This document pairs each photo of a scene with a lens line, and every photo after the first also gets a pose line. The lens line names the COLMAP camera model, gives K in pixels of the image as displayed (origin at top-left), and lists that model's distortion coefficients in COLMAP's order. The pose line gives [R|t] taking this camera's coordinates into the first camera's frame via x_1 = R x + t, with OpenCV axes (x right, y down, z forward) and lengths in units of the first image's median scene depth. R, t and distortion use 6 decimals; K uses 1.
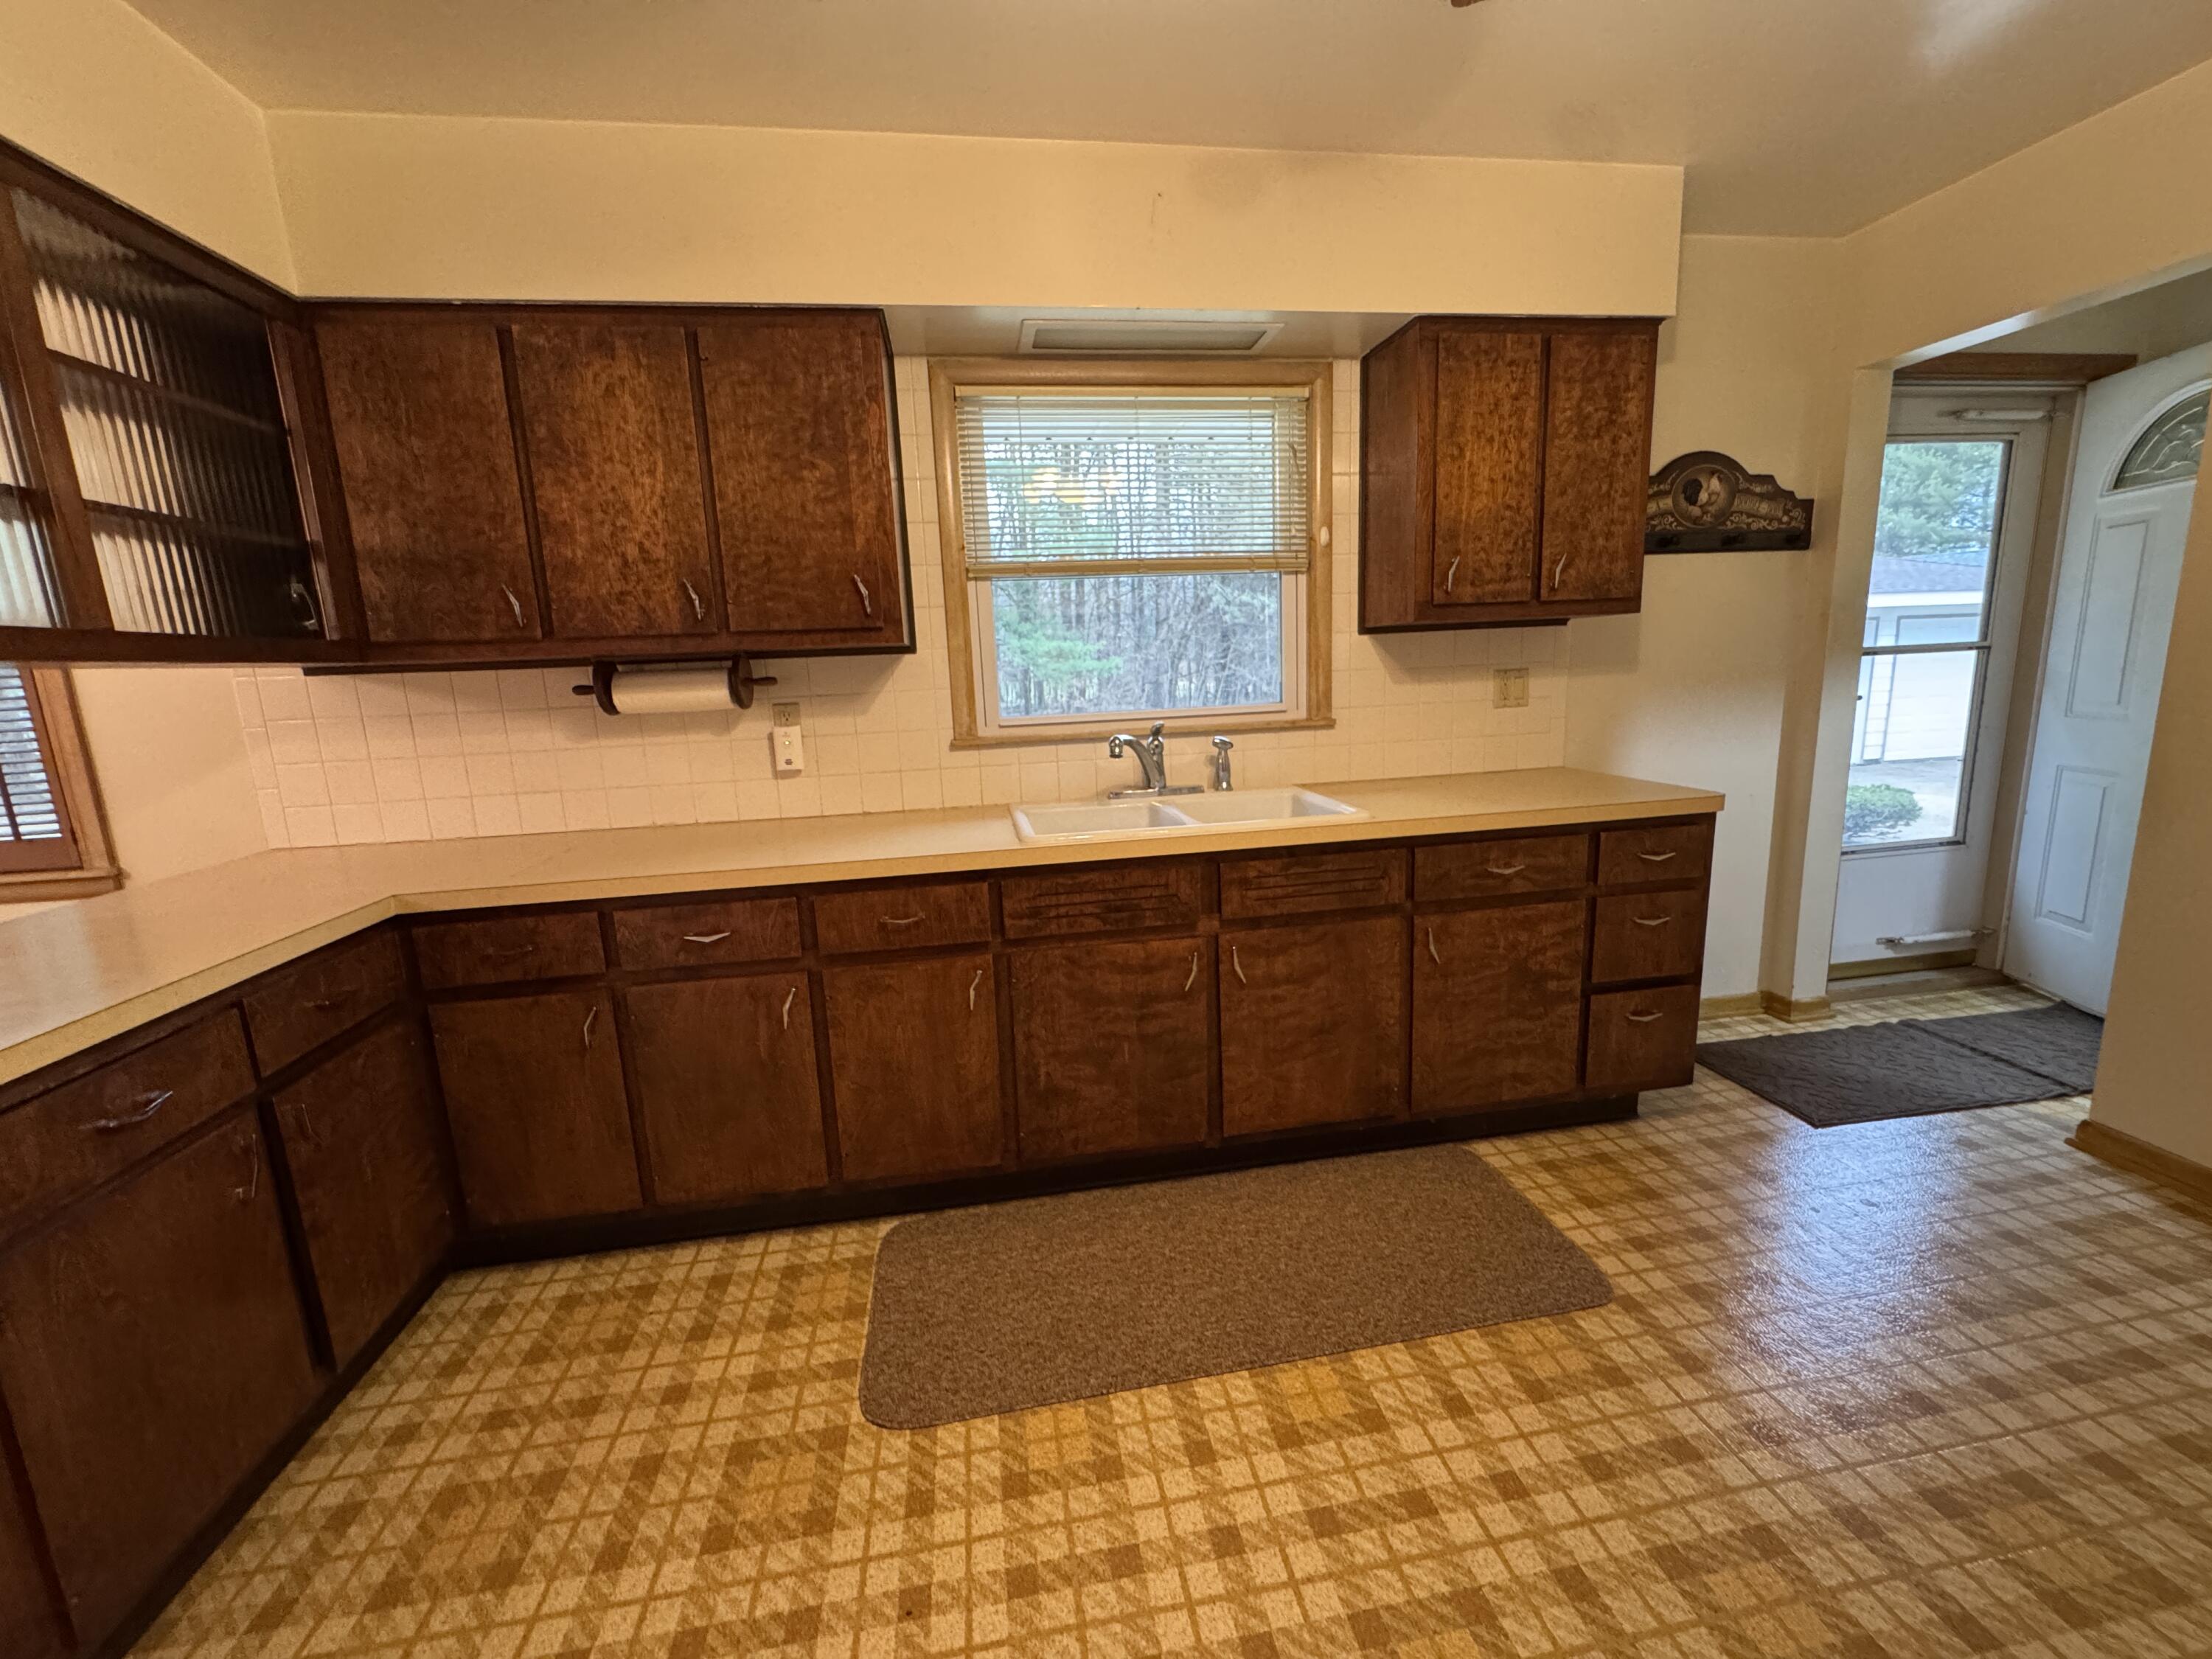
lens RADIAL K [[881.4, 0, 1103.1], [0, 881.4, 827.9], [0, 0, 1]] dist [-0.003750, 0.000459]
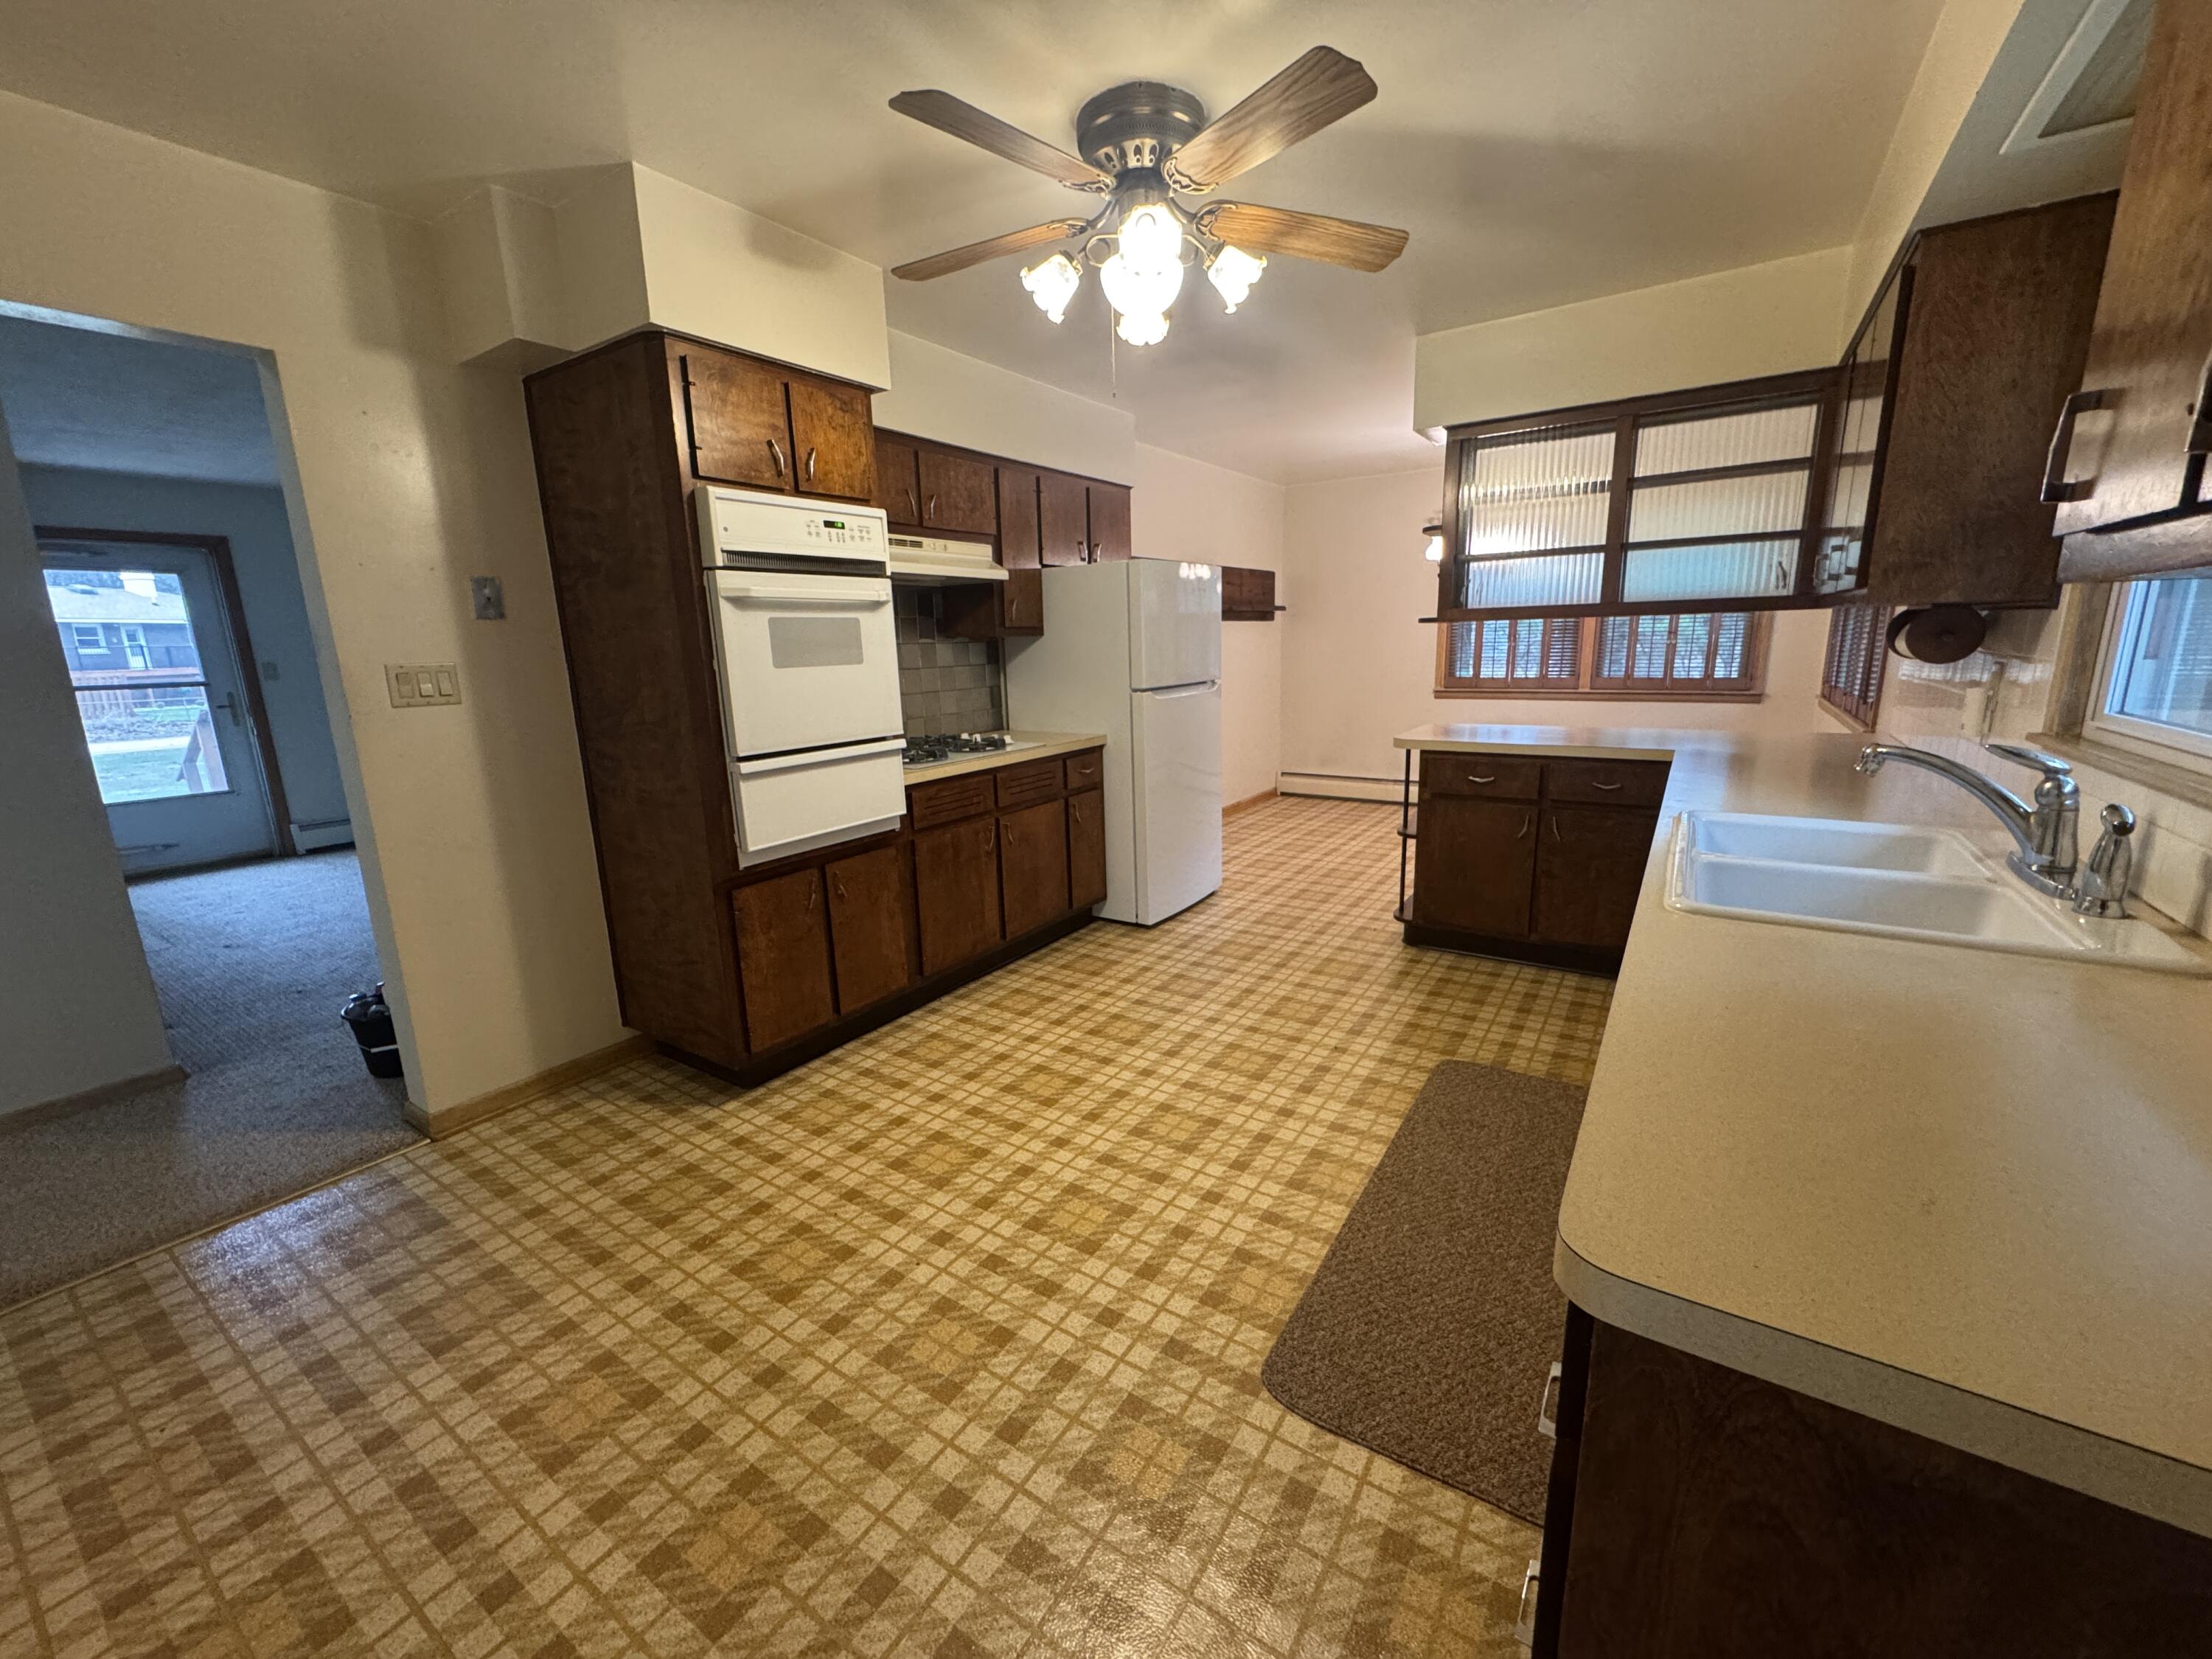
lens RADIAL K [[881.4, 0, 1103.9], [0, 881.4, 825.9], [0, 0, 1]] dist [-0.003750, 0.000459]
pose [[-0.673746, 0.215193, -0.706936, 1.030733], [-0.079355, 0.930058, 0.358742, -0.267881], [0.734690, 0.297800, -0.609546, 1.072888]]
